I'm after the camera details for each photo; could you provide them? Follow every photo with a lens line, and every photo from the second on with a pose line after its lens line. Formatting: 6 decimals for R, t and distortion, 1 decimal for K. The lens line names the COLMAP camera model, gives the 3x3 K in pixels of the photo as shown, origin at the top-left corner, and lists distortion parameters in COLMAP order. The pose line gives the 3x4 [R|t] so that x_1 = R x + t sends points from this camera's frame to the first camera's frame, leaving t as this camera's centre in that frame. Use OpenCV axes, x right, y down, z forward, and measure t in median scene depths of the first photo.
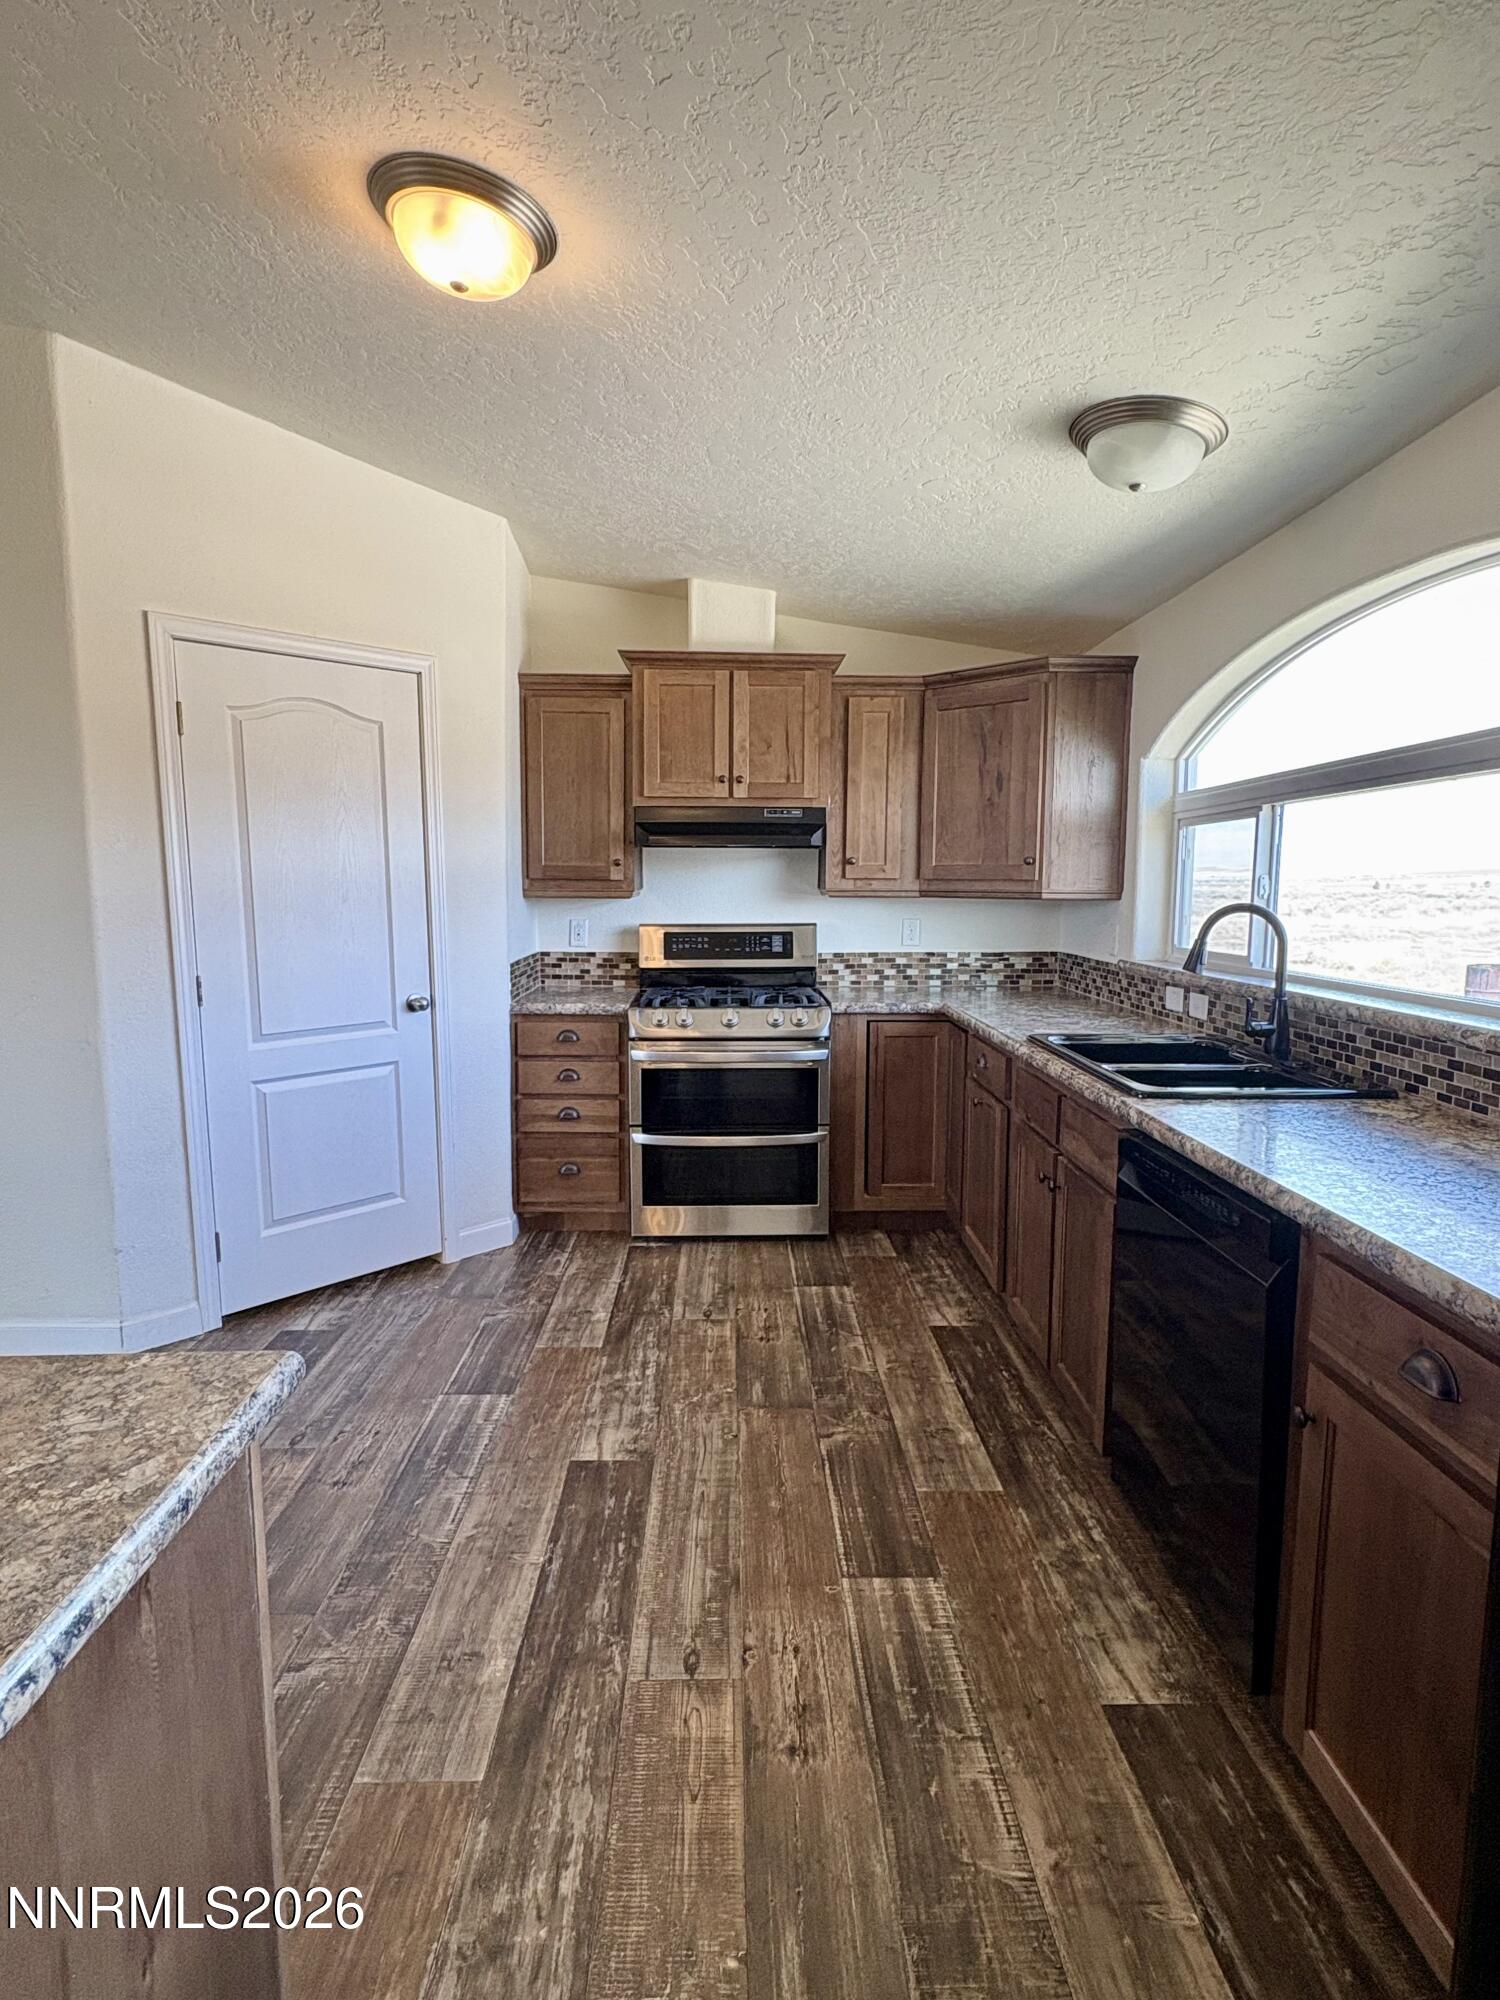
lens RADIAL K [[1060.8, 0, 730.1], [0, 1060.8, 967.0], [0, 0, 1]] dist [0.009411, -0.002094]
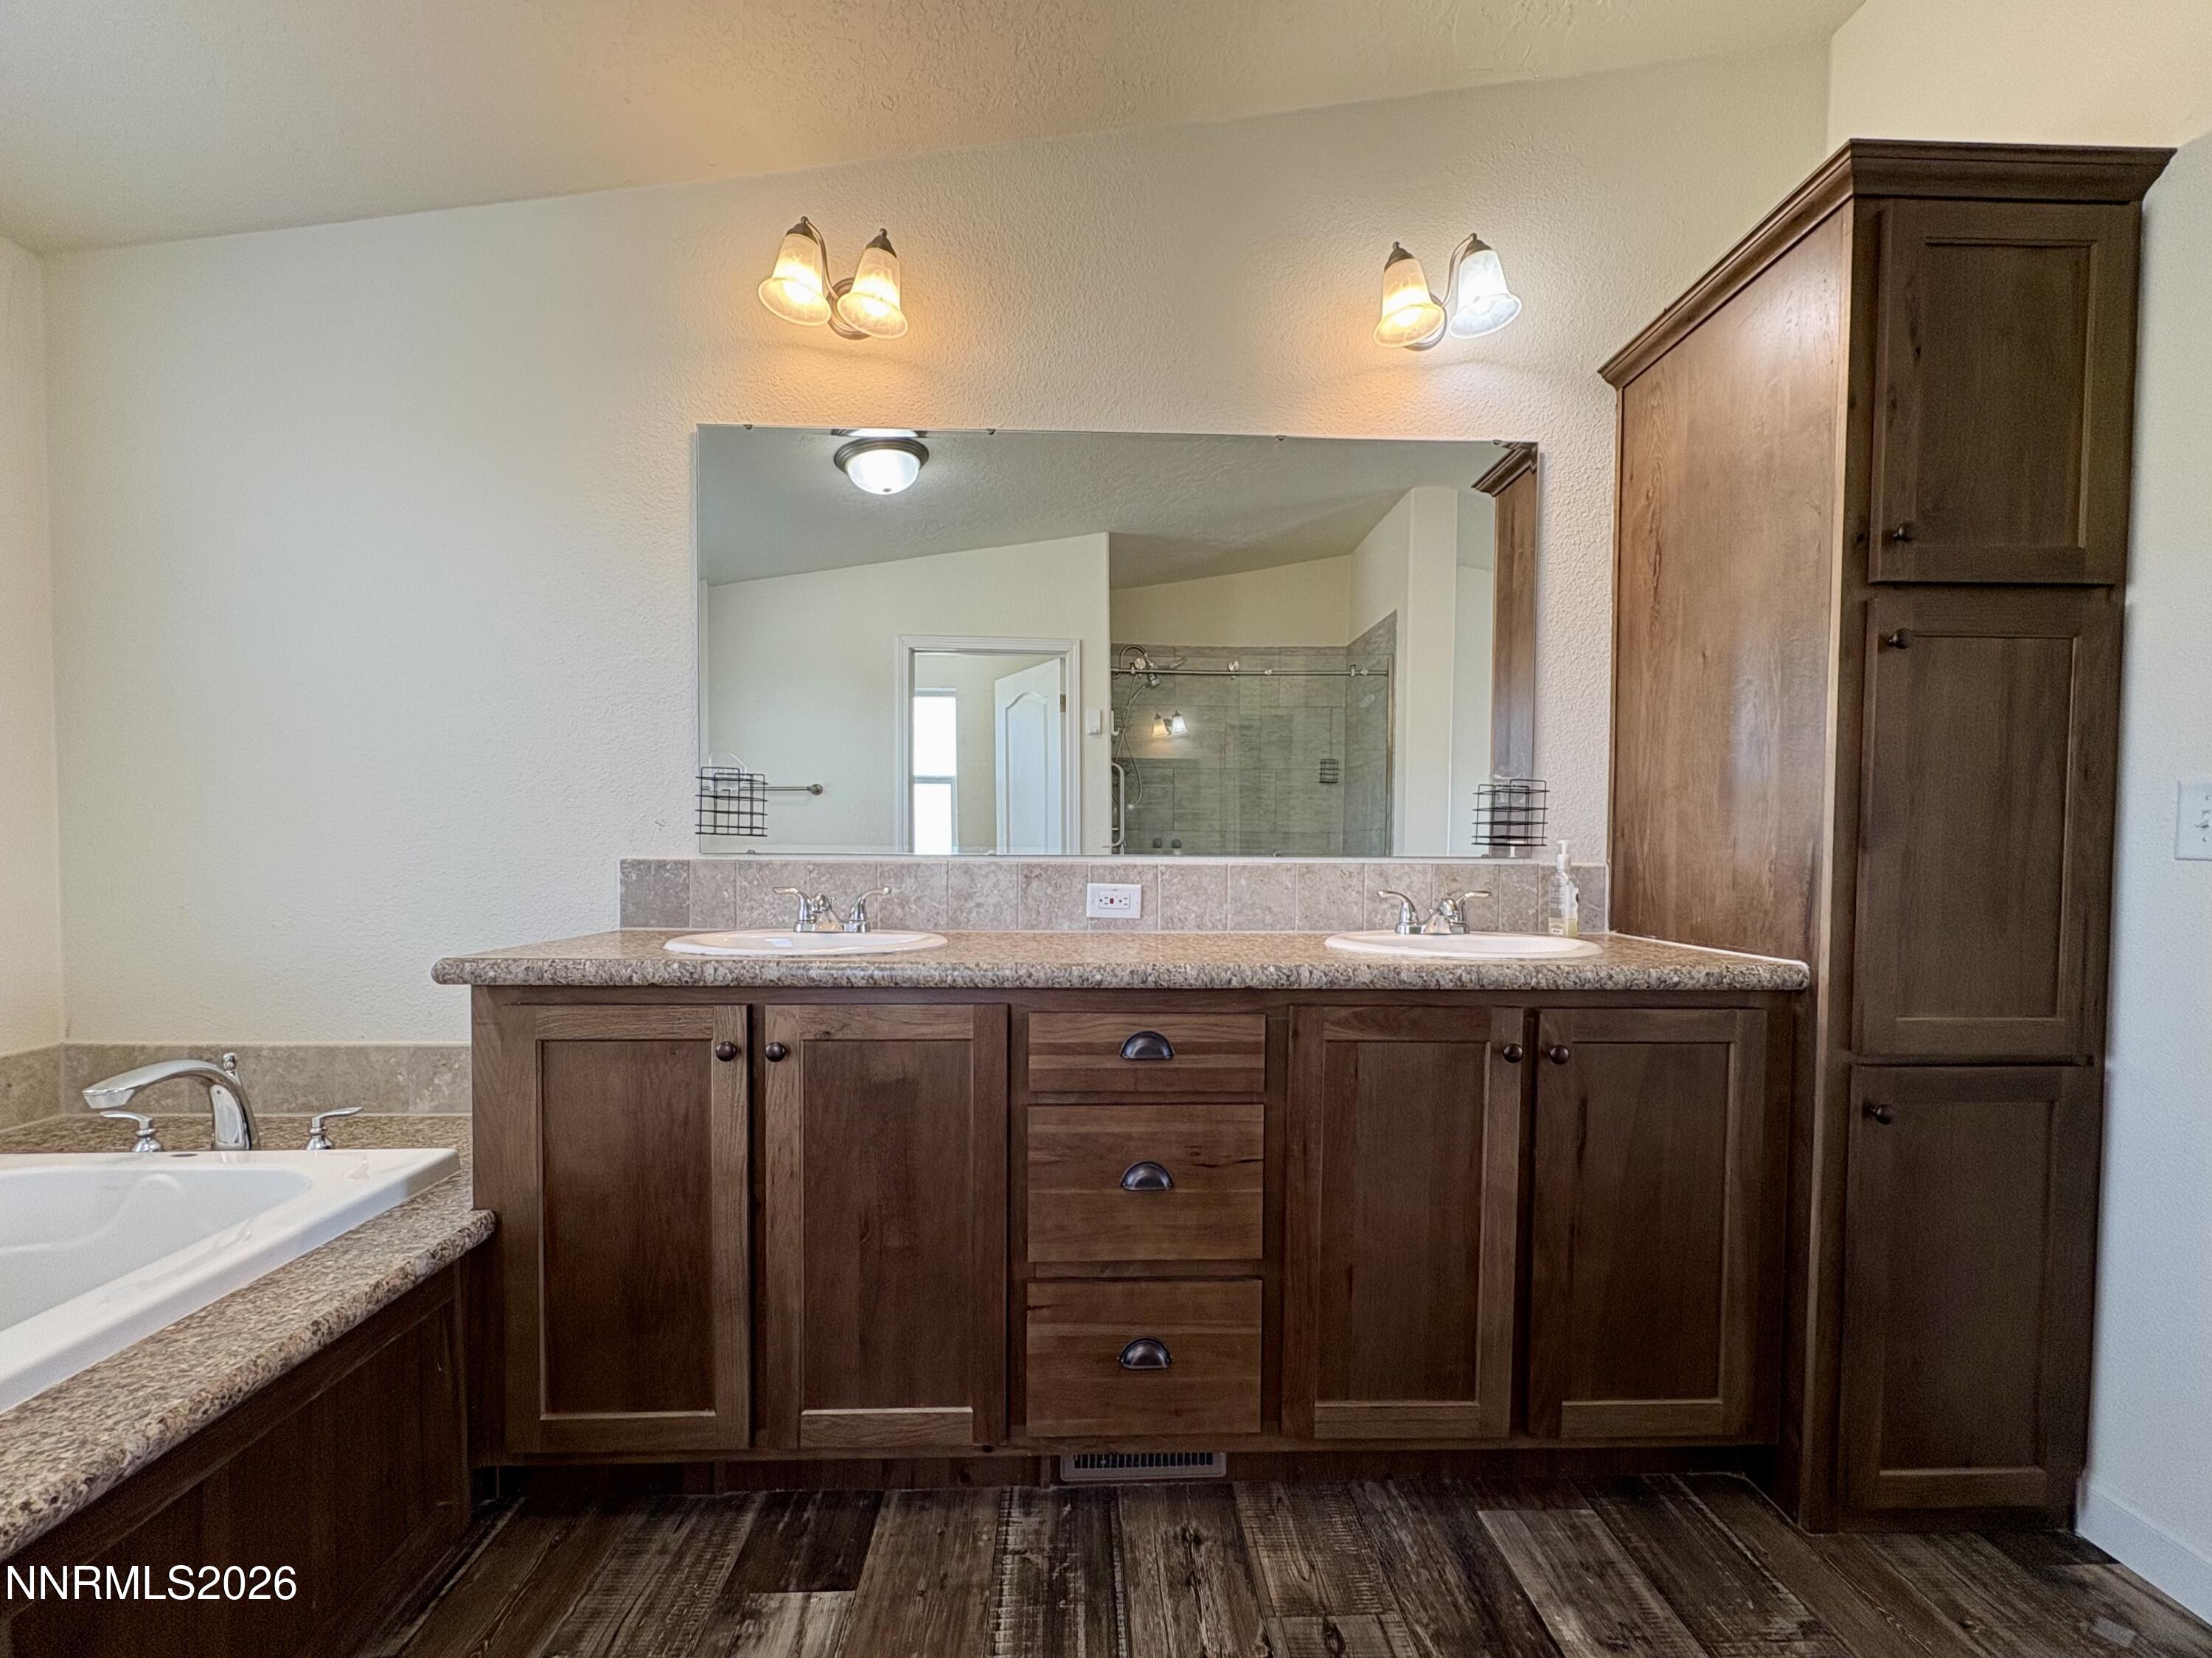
lens RADIAL K [[924.5, 0, 1112.6], [0, 924.5, 879.6], [0, 0, 1]] dist [0.002147, -0.000074]
pose [[-0.999169, -0.005701, -0.040347, 0.130185], [-0.010189, 0.993666, 0.111912, 0.010477], [0.039454, 0.112230, -0.992899, 1.317492]]
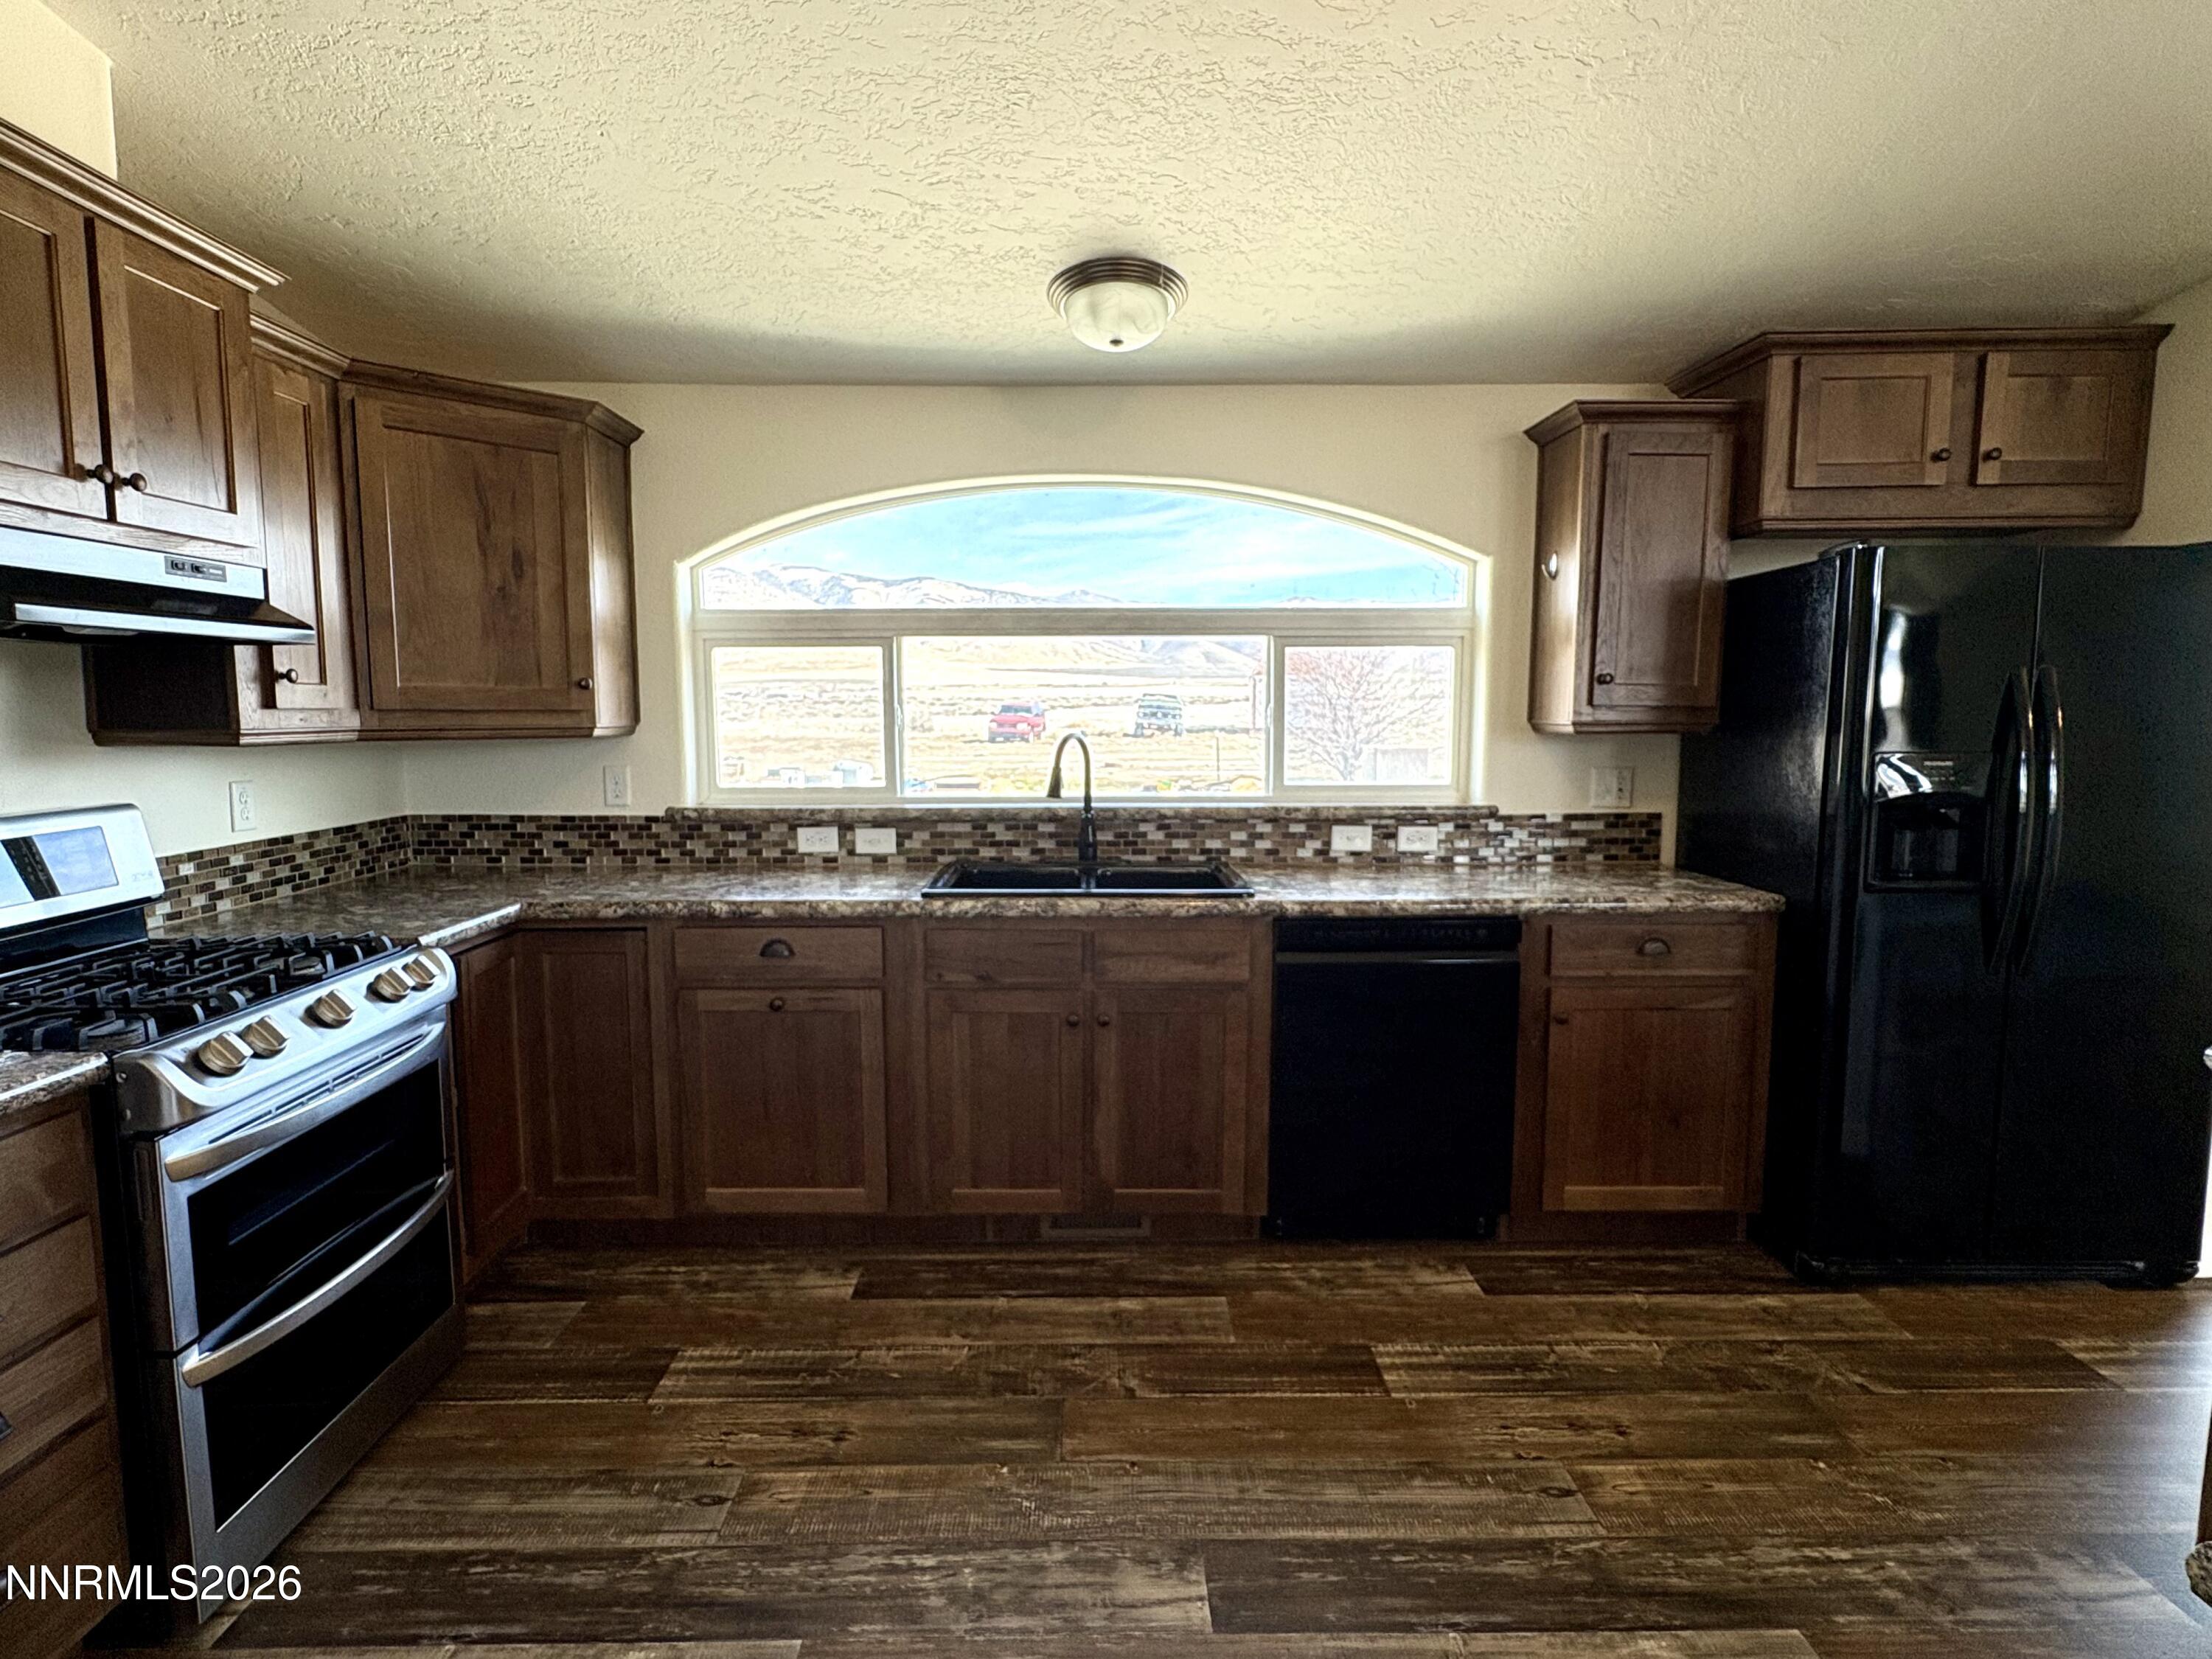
lens RADIAL K [[1173.2, 0, 1111.3], [0, 1173.2, 810.8], [0, 0, 1]] dist [0.009411, -0.002094]
pose [[-0.017981, -0.092852, 0.995518, -0.884936], [0.077277, 0.992571, 0.093973, -0.106186], [-0.996847, 0.078621, -0.010672, 1.128591]]
